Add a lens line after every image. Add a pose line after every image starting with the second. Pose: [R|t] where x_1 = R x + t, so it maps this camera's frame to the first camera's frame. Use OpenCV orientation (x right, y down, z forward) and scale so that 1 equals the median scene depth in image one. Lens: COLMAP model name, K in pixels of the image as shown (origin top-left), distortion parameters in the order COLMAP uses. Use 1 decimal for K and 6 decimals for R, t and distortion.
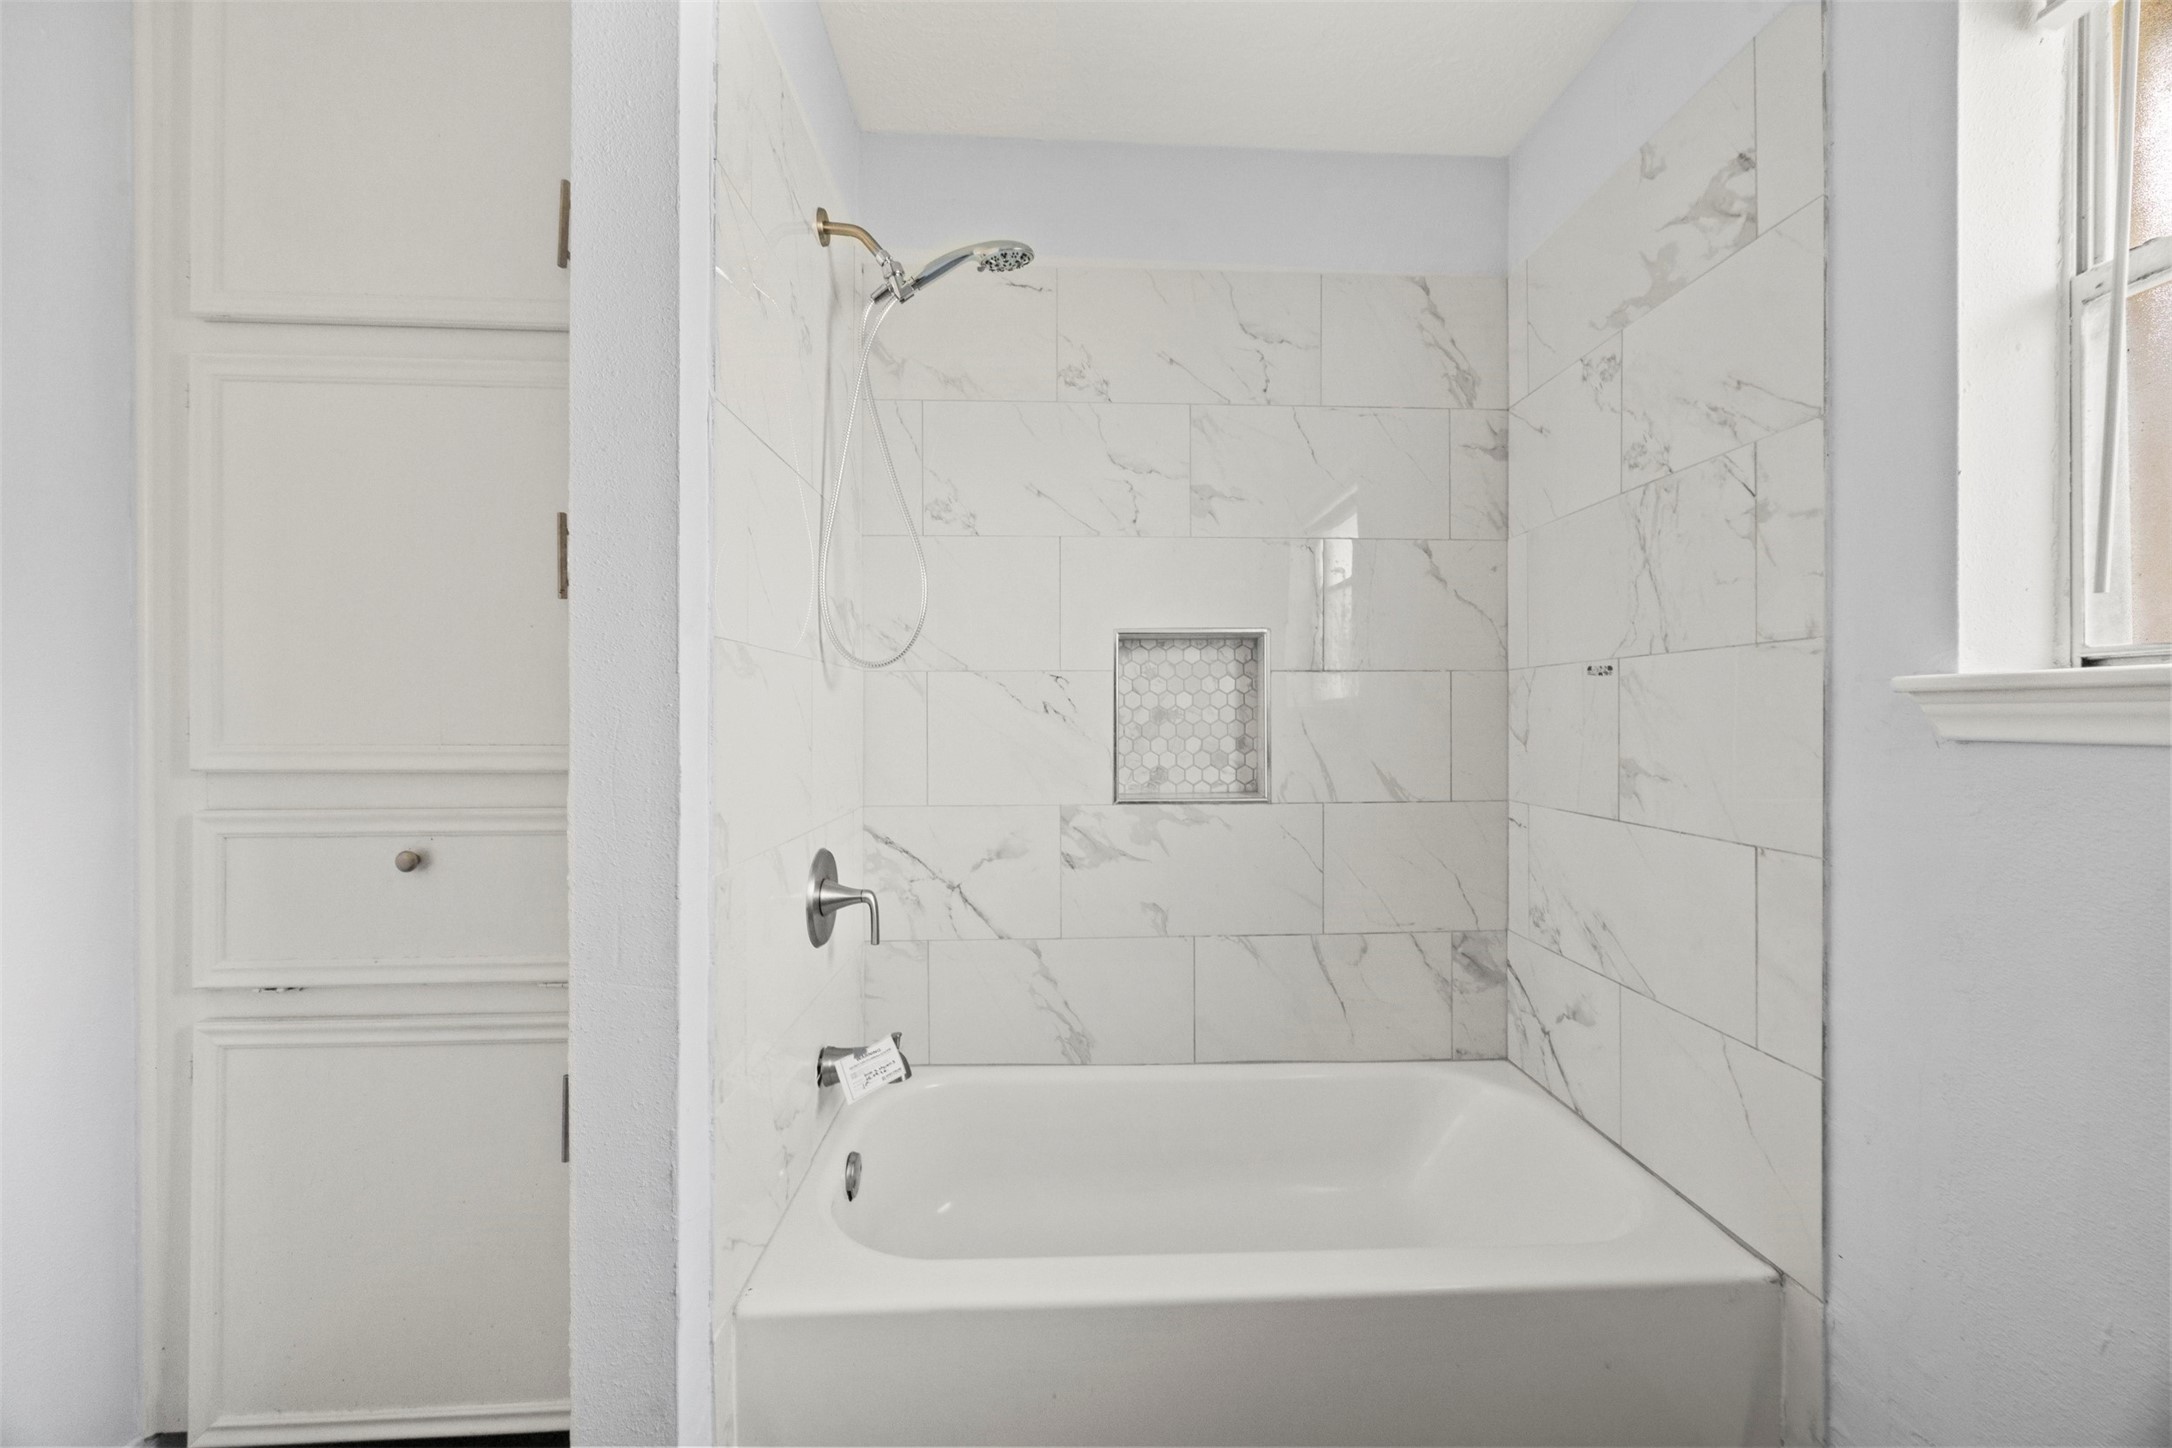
lens RADIAL K [[837.2, 0, 1086.4], [0, 837.2, 712.7], [0, 0, 1]] dist [-0.001412, -0.000082]
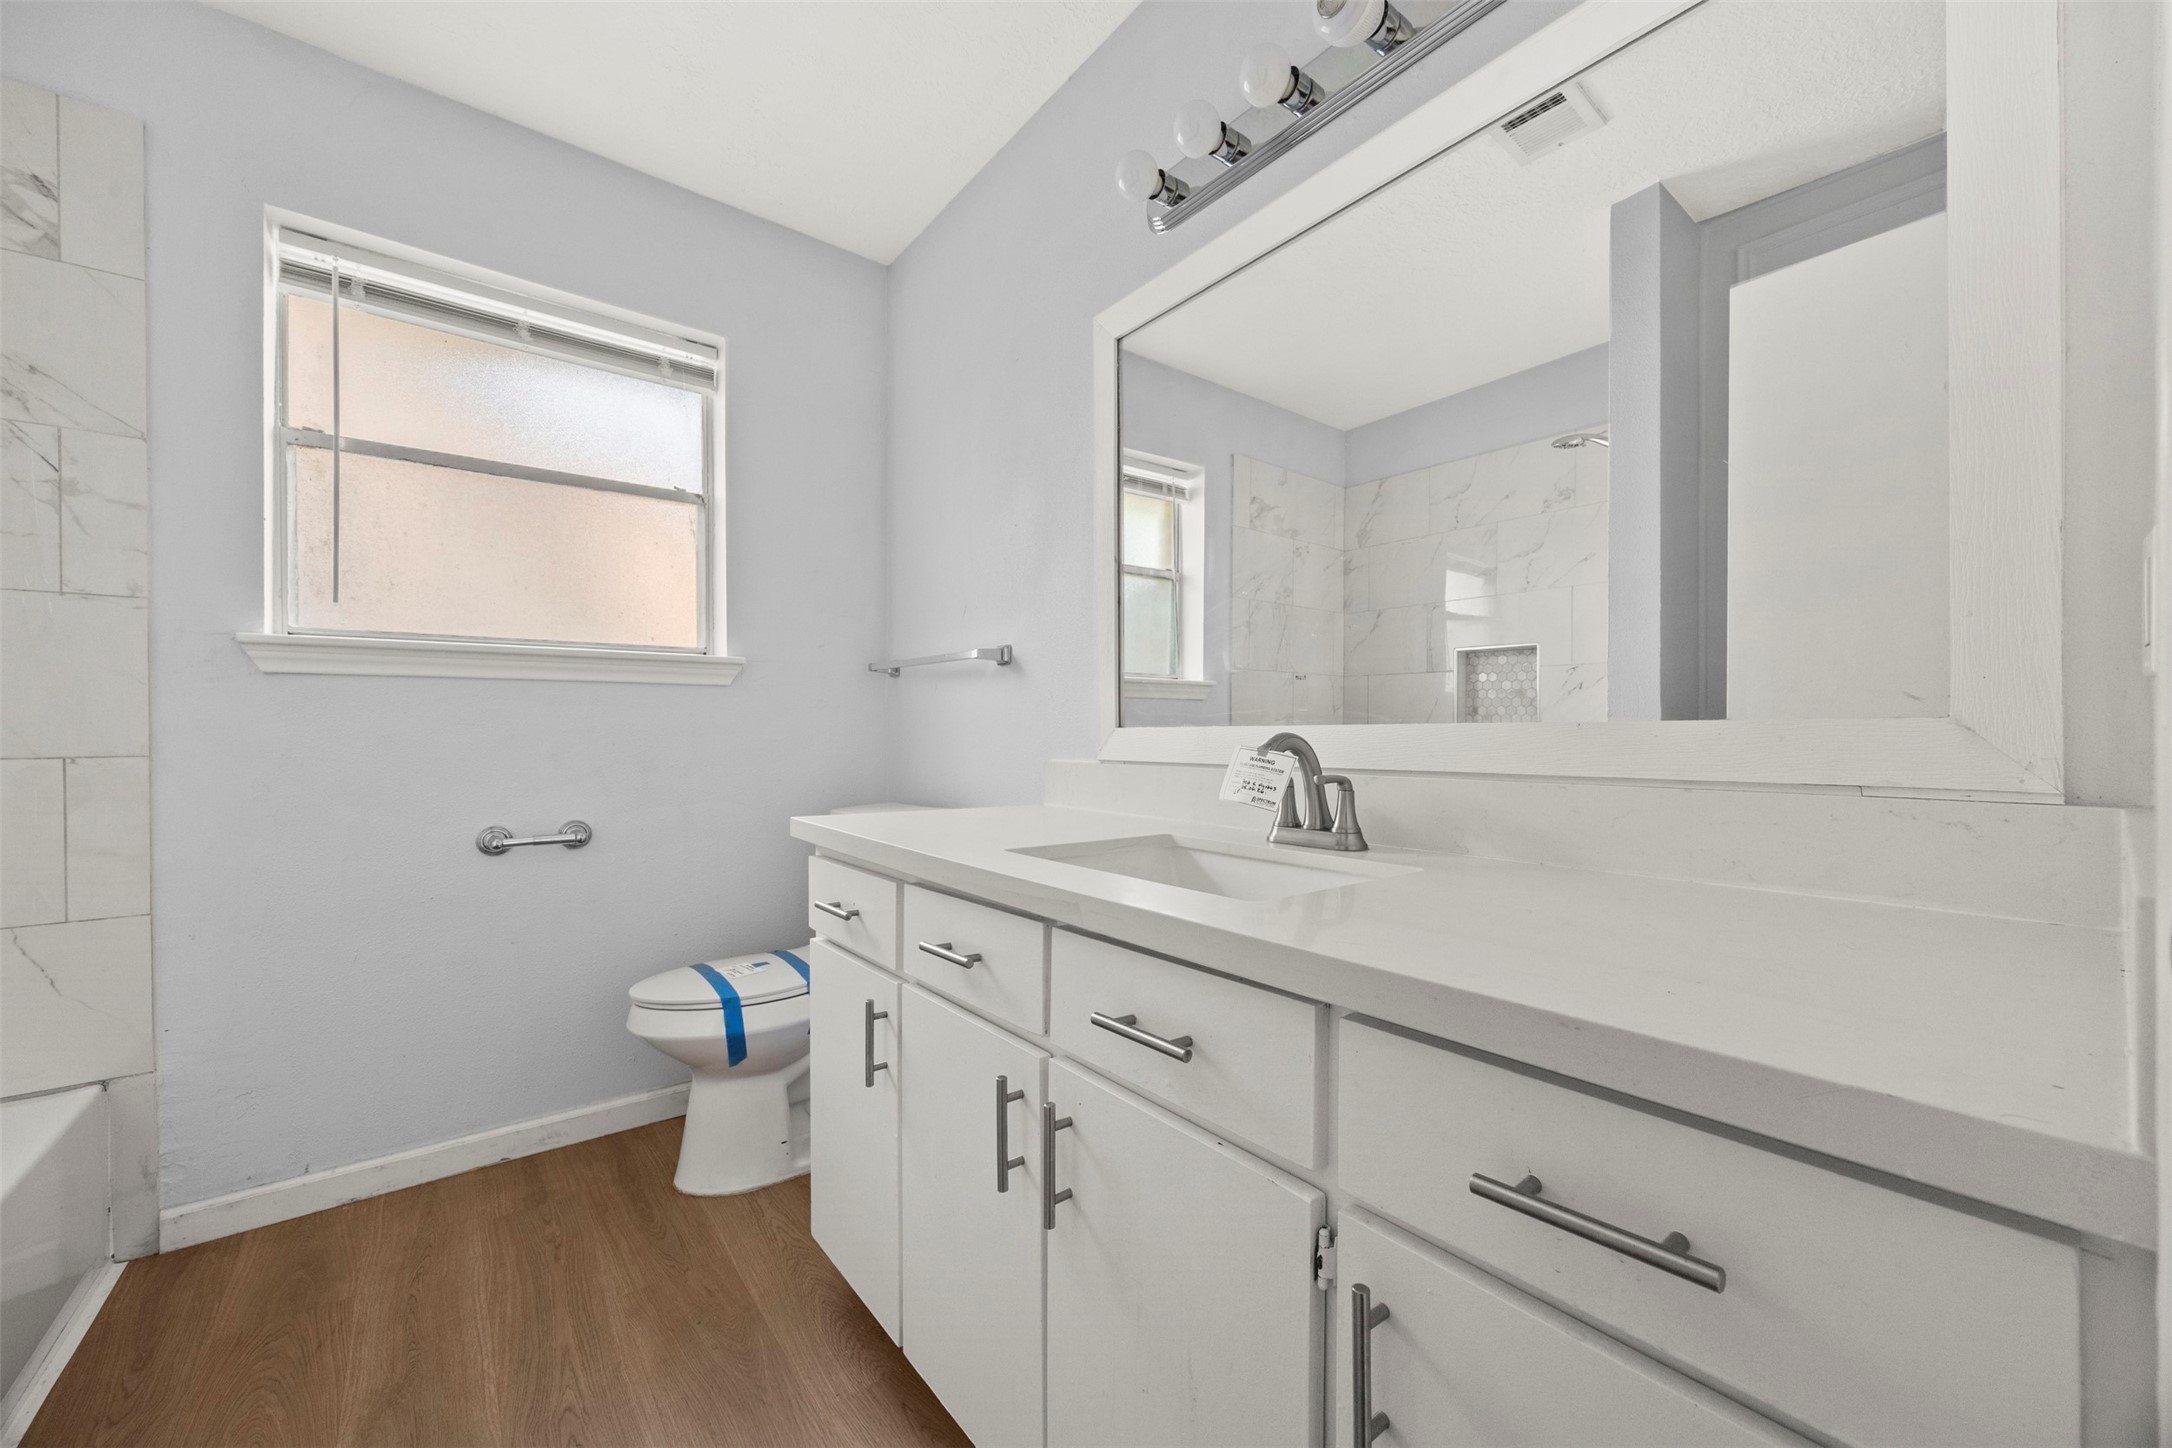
lens RADIAL K [[837.2, 0, 1082.9], [0, 837.2, 723.9], [0, 0, 1]] dist [-0.001412, -0.000082]
pose [[-0.595879, -0.000305, 0.803074, -1.078165], [0.002444, 0.999995, 0.002193, 0.110948], [-0.803070, 0.003270, -0.595875, 0.530867]]
